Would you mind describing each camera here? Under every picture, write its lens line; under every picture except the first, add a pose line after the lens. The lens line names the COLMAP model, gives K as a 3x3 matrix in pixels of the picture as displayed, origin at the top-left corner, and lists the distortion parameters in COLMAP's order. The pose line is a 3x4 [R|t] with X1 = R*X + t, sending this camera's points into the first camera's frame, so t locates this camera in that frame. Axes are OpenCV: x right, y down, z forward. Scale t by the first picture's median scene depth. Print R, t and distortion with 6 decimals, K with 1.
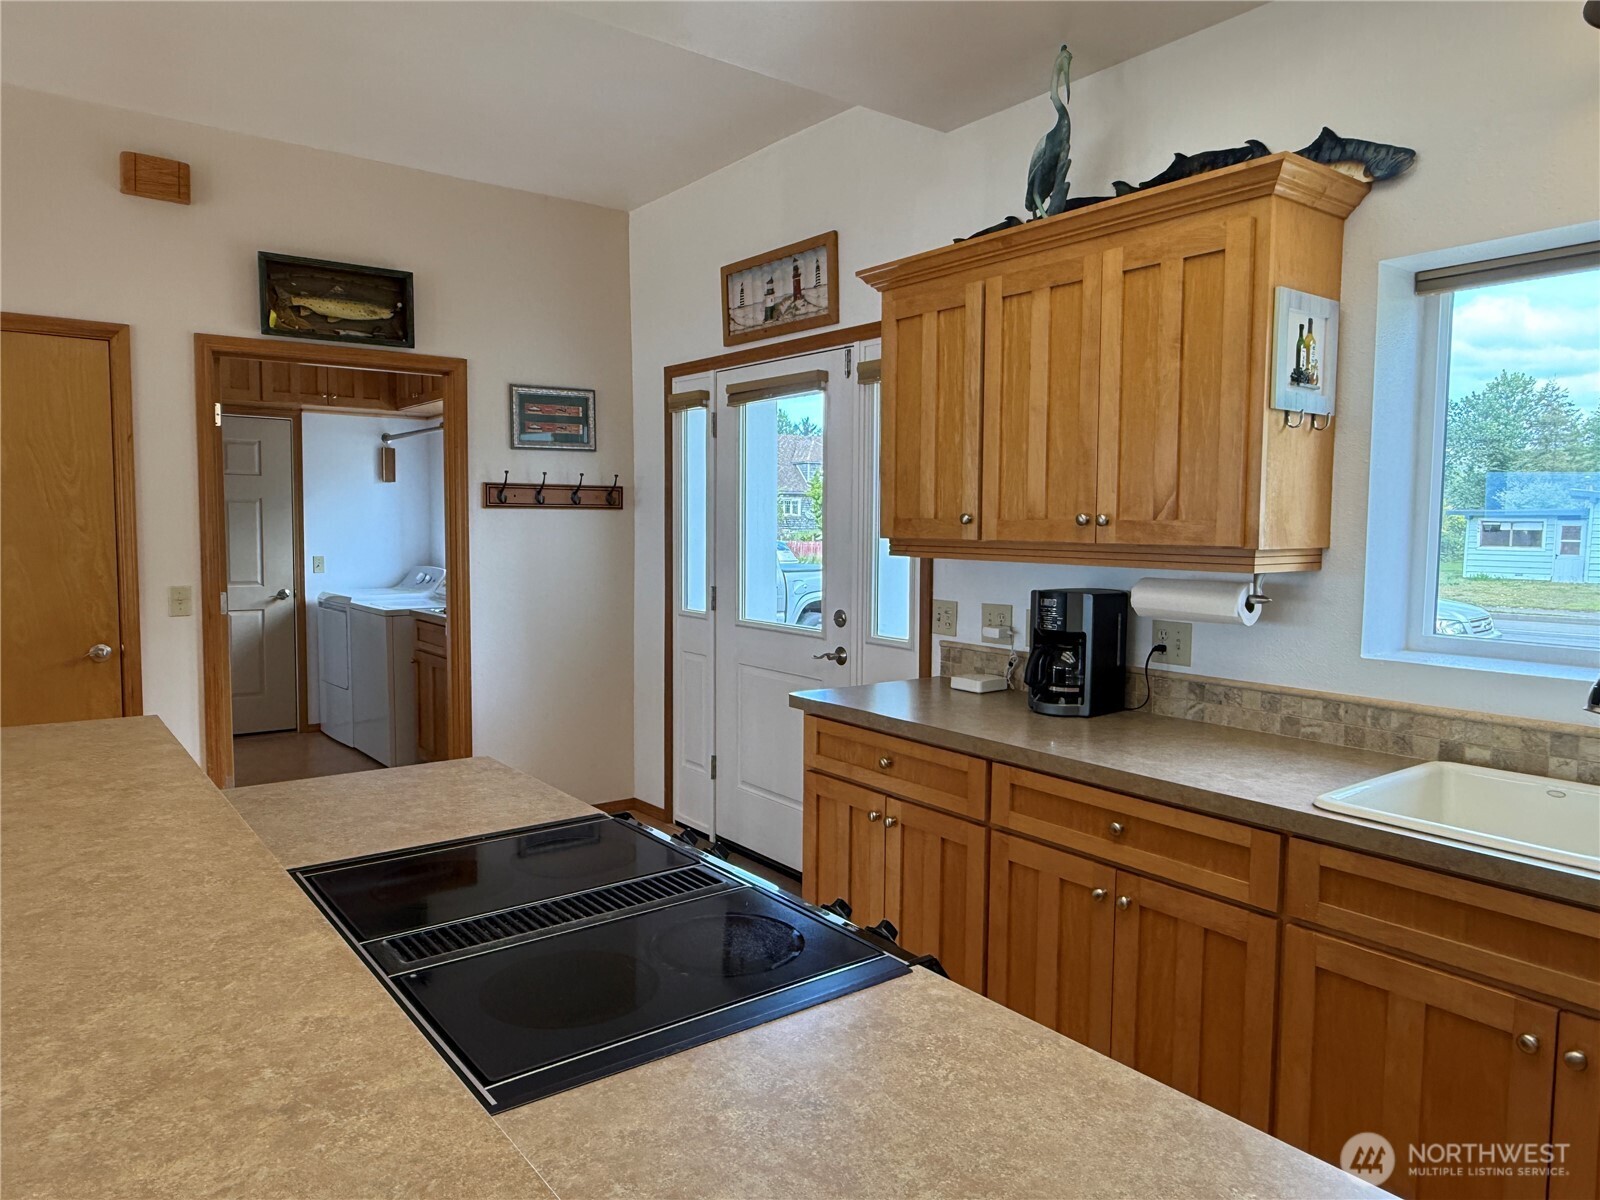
lens RADIAL K [[1057.7, 0, 793.5], [0, 1057.7, 596.3], [0, 0, 1]] dist [-0.002841, 0.000842]
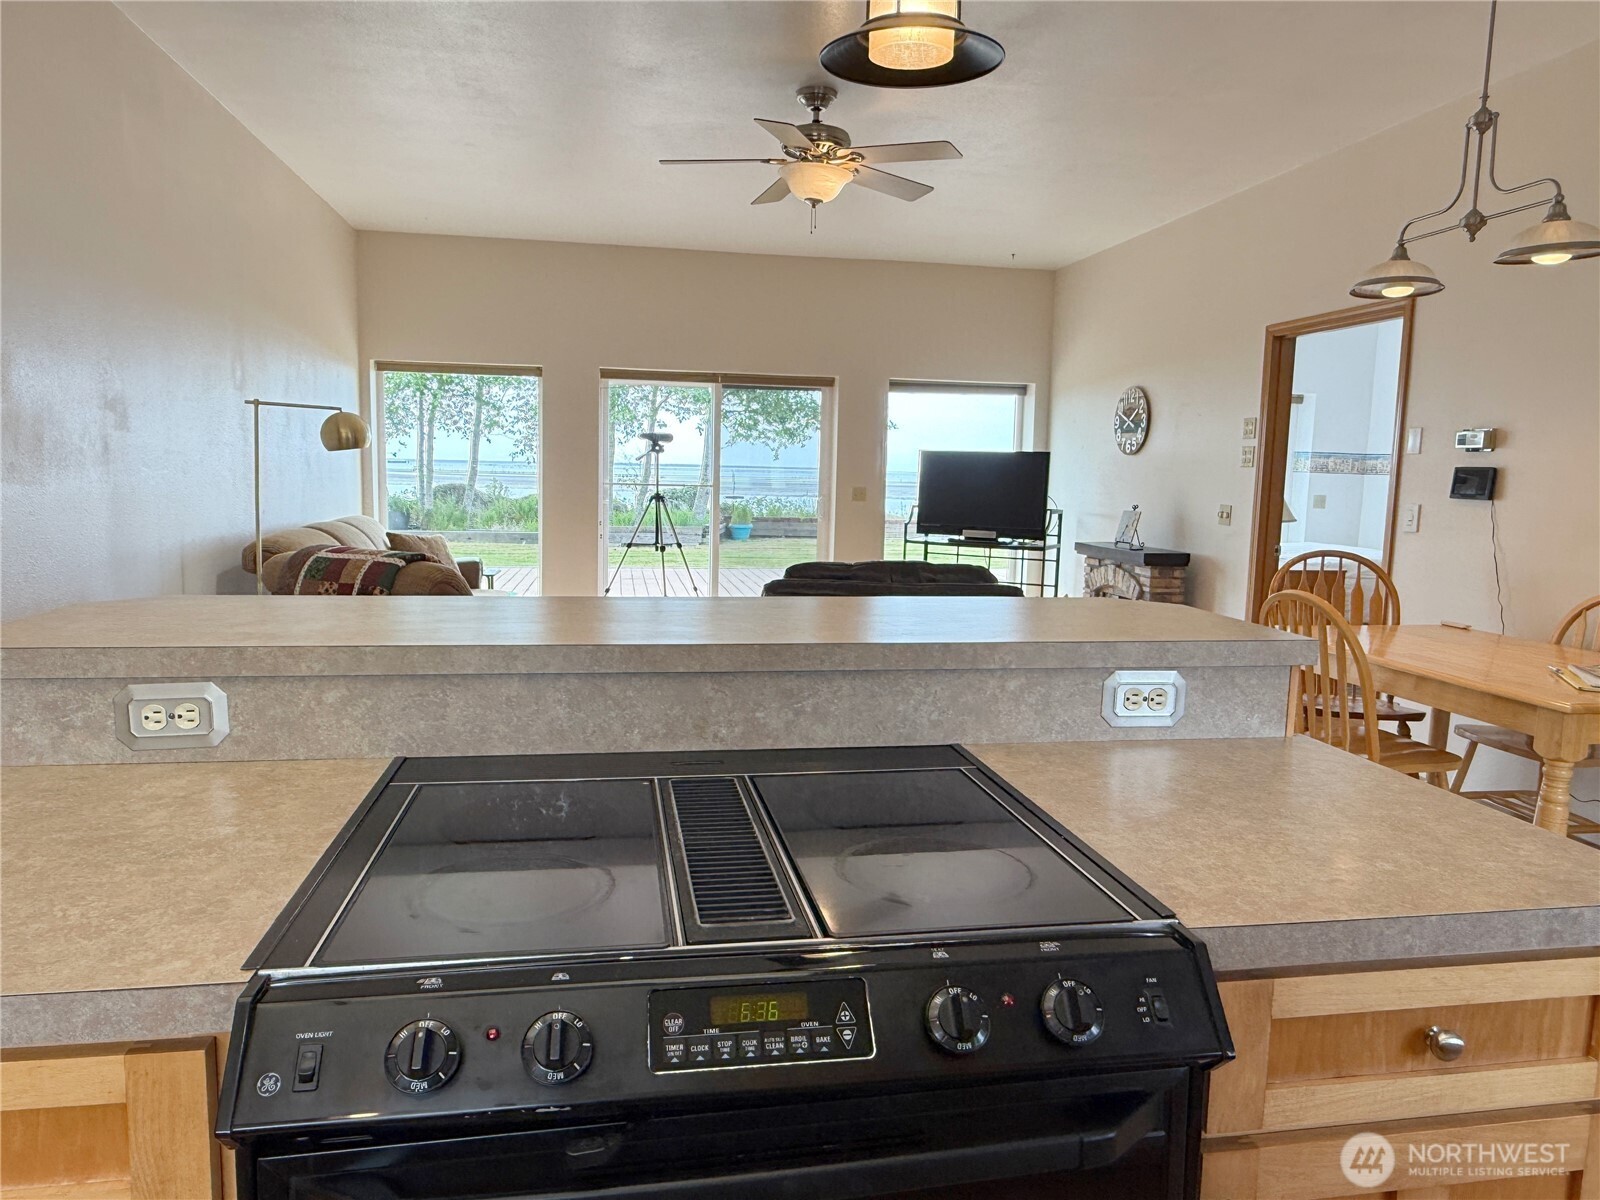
lens RADIAL K [[1057.7, 0, 789.7], [0, 1057.7, 594.5], [0, 0, 1]] dist [-0.002841, 0.000842]
pose [[-0.462388, 0.084116, -0.882679, 0.155947], [-0.089259, 0.986017, 0.140721, -0.002213], [0.882173, 0.143855, -0.448415, 0.467440]]
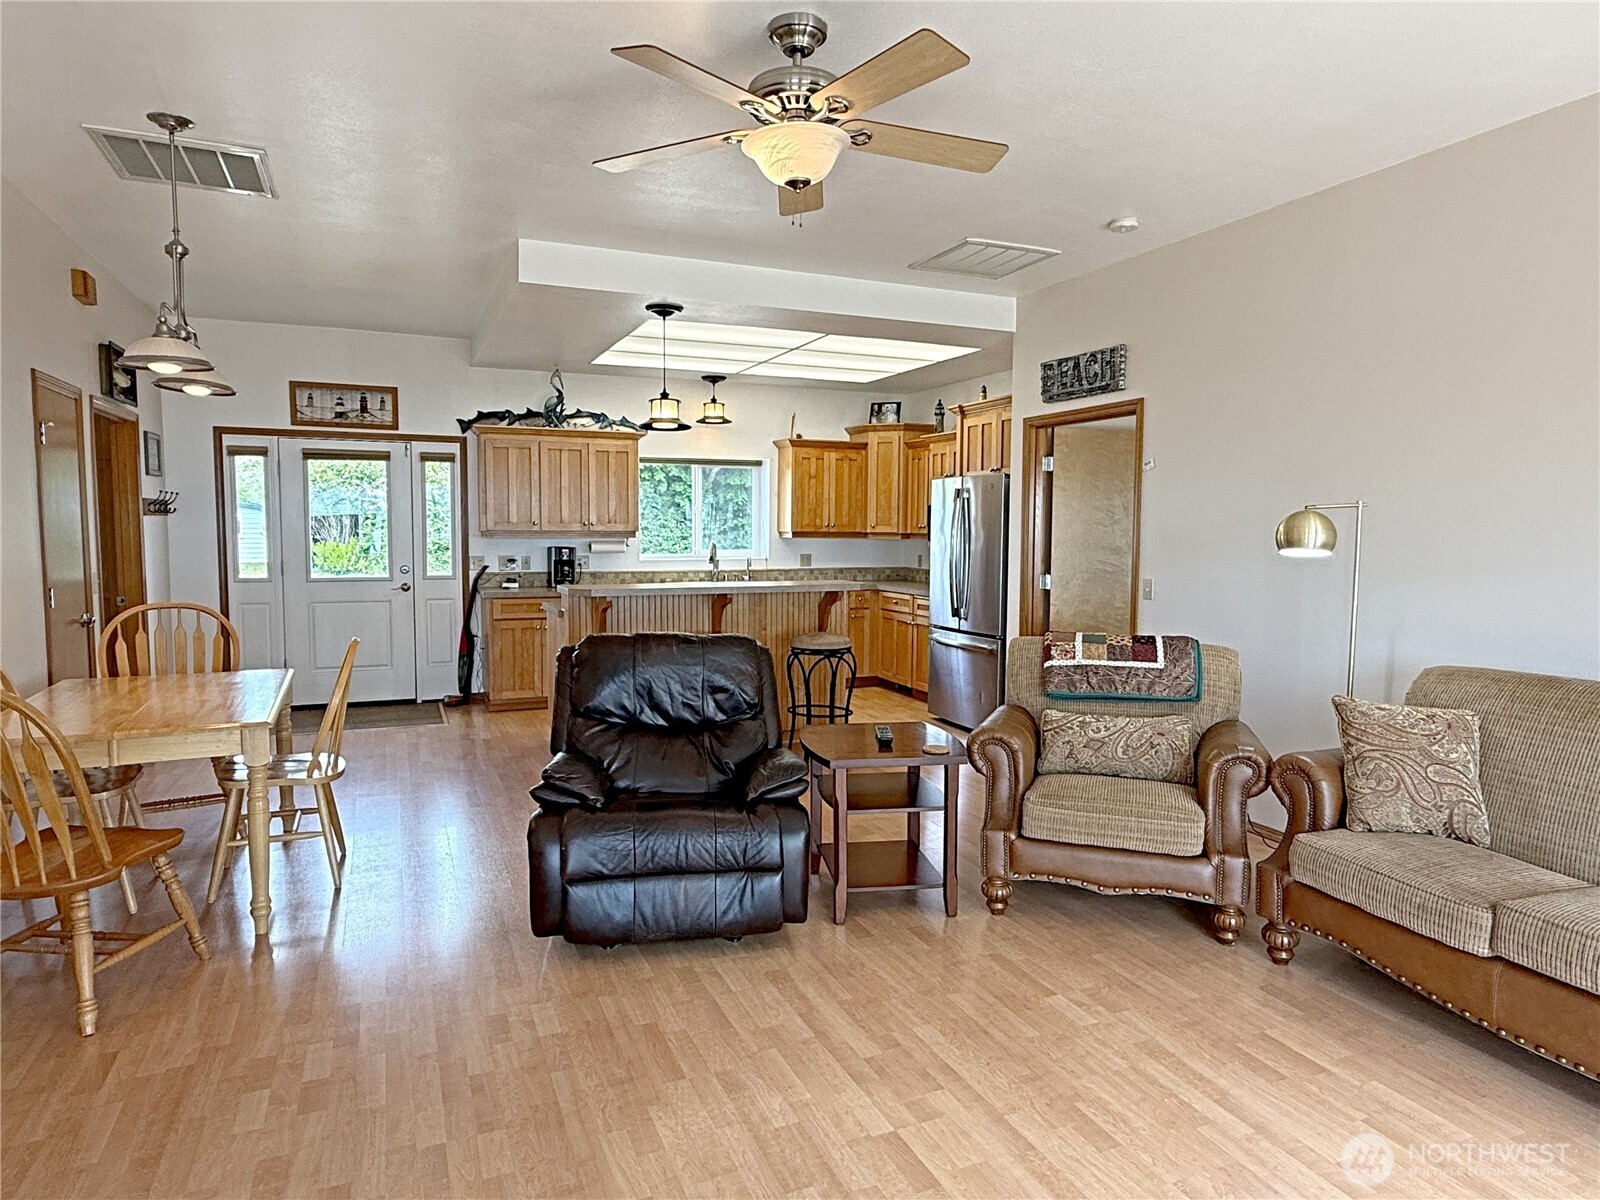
lens RADIAL K [[965.9, 0, 798.8], [0, 965.9, 600.3], [0, 0, 1]] dist [-0.000773, 0.003492]
pose [[0.238468, -0.084901, 0.967432, -1.579347], [0.064191, 0.995371, 0.071531, -0.005322], [-0.969027, 0.045042, 0.242814, -0.223545]]
